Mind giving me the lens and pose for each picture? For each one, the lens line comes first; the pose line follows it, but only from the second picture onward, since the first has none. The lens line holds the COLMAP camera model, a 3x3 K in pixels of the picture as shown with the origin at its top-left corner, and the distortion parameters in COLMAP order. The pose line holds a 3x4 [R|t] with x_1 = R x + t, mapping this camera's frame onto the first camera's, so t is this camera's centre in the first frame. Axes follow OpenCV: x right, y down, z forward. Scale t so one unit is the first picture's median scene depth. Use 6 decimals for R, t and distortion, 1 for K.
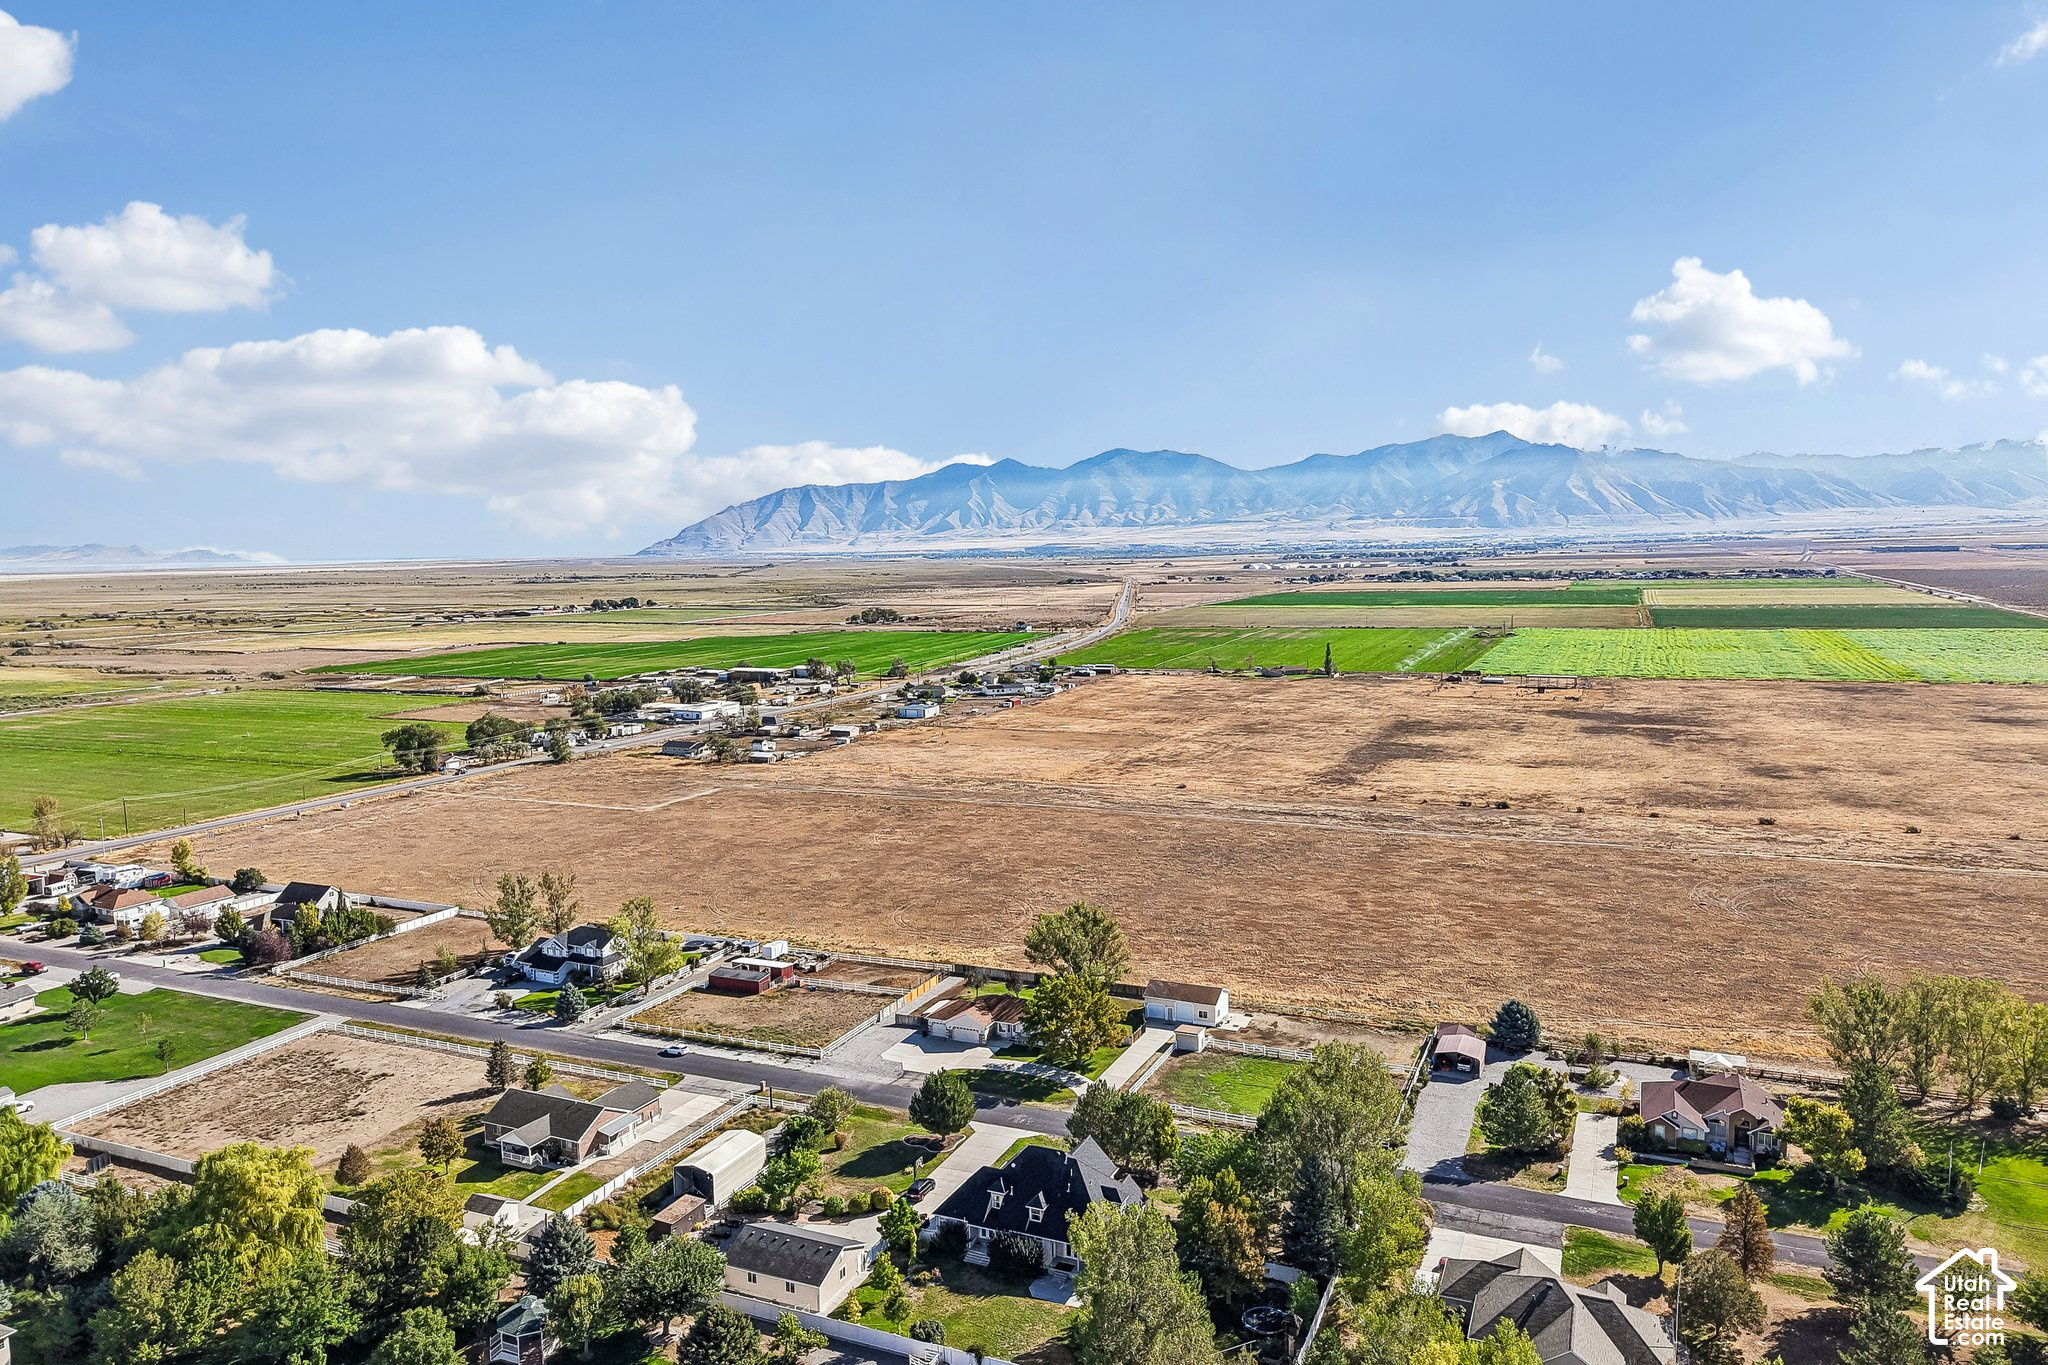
lens RADIAL K [[1380.6, 0, 1024.0], [0, 1380.6, 682.5], [0, 0, 1]] dist [0.036289, -0.040559]
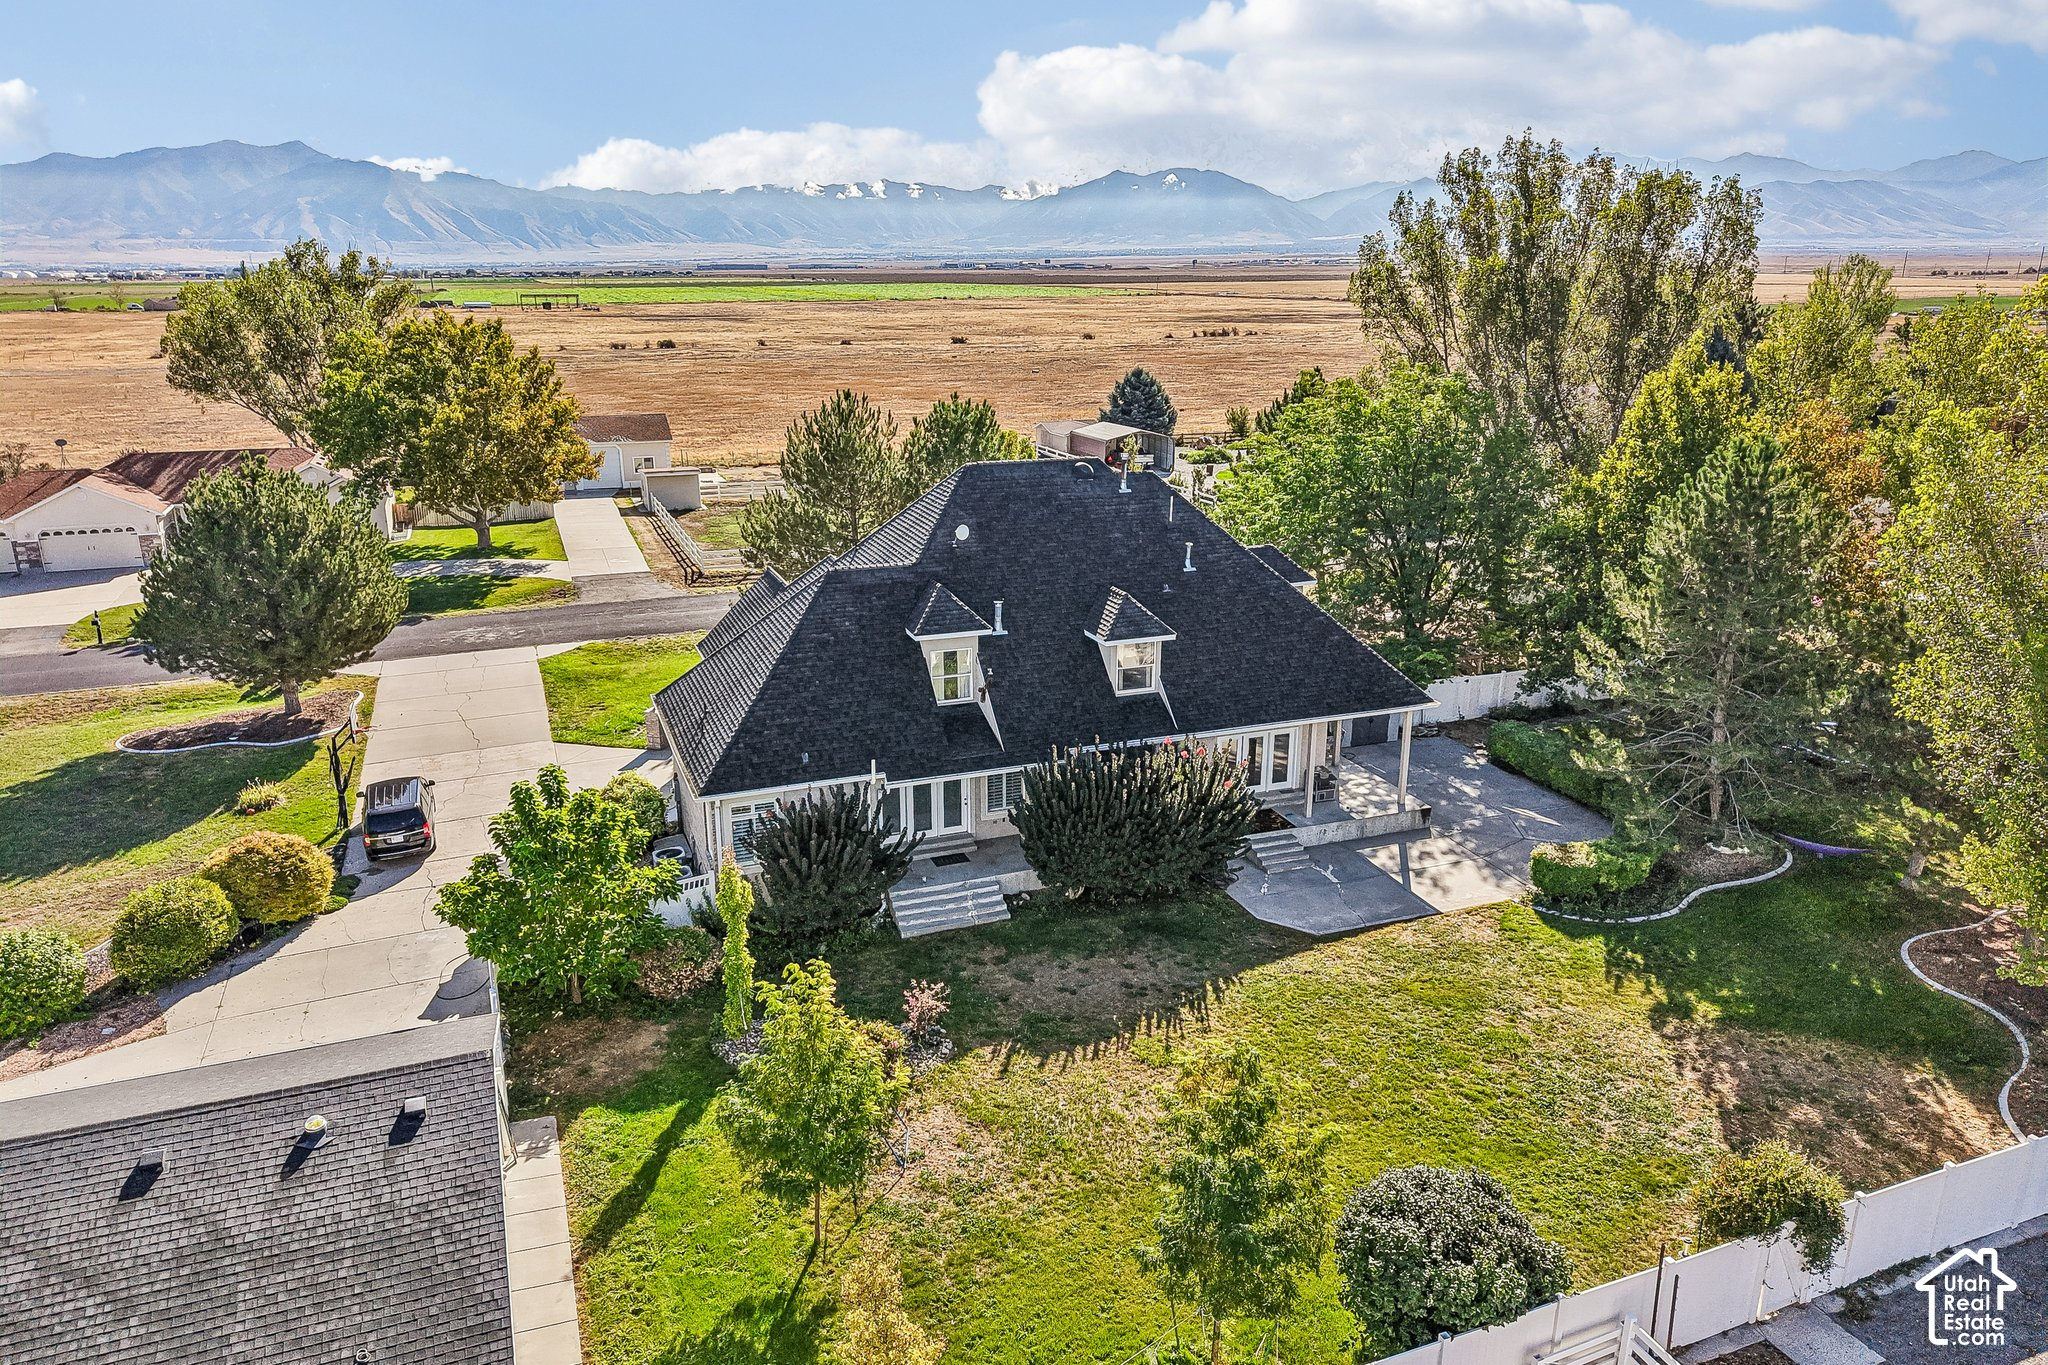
lens RADIAL K [[1380.6, 0, 1024.0], [0, 1380.6, 682.5], [0, 0, 1]] dist [0.036289, -0.040559]
pose [[0.701119, -0.191322, 0.686898, -0.166322], [0.069180, 0.977038, 0.201522, 0.309691], [-0.709681, -0.093771, 0.698255, 0.777860]]
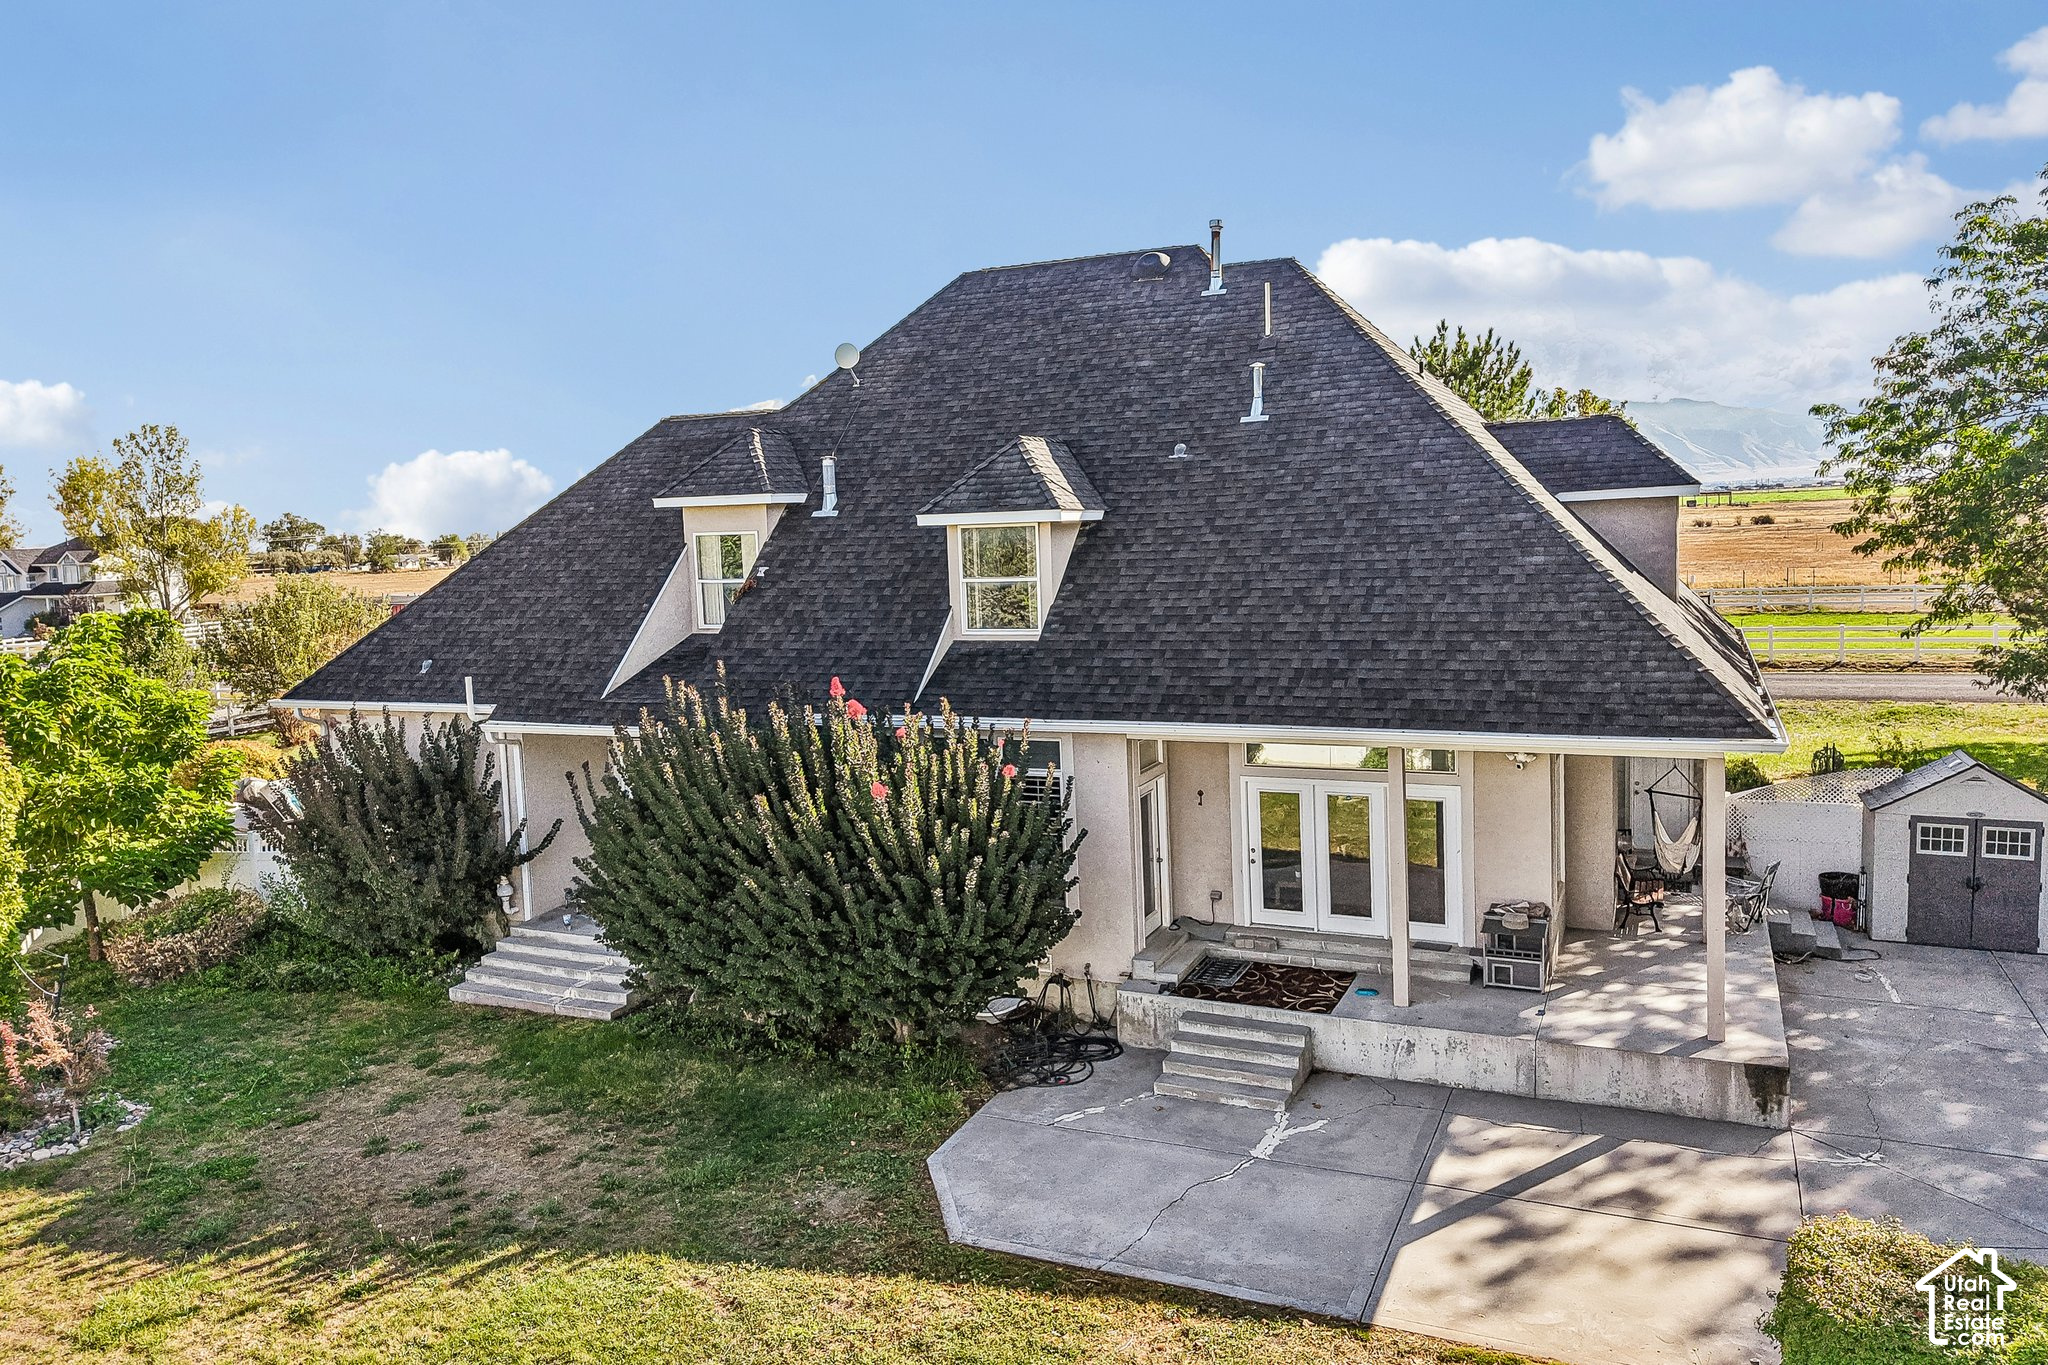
lens RADIAL K [[1418.0, 0, 1037.0], [0, 1418.0, 654.6], [0, 0, 1]] dist [-0.002282, 0.000984]
pose [[0.999679, -0.025297, 0.001347, 0.010660], [0.025315, 0.999544, -0.016462, 0.363462], [-0.000930, 0.016491, 0.999864, 0.813622]]
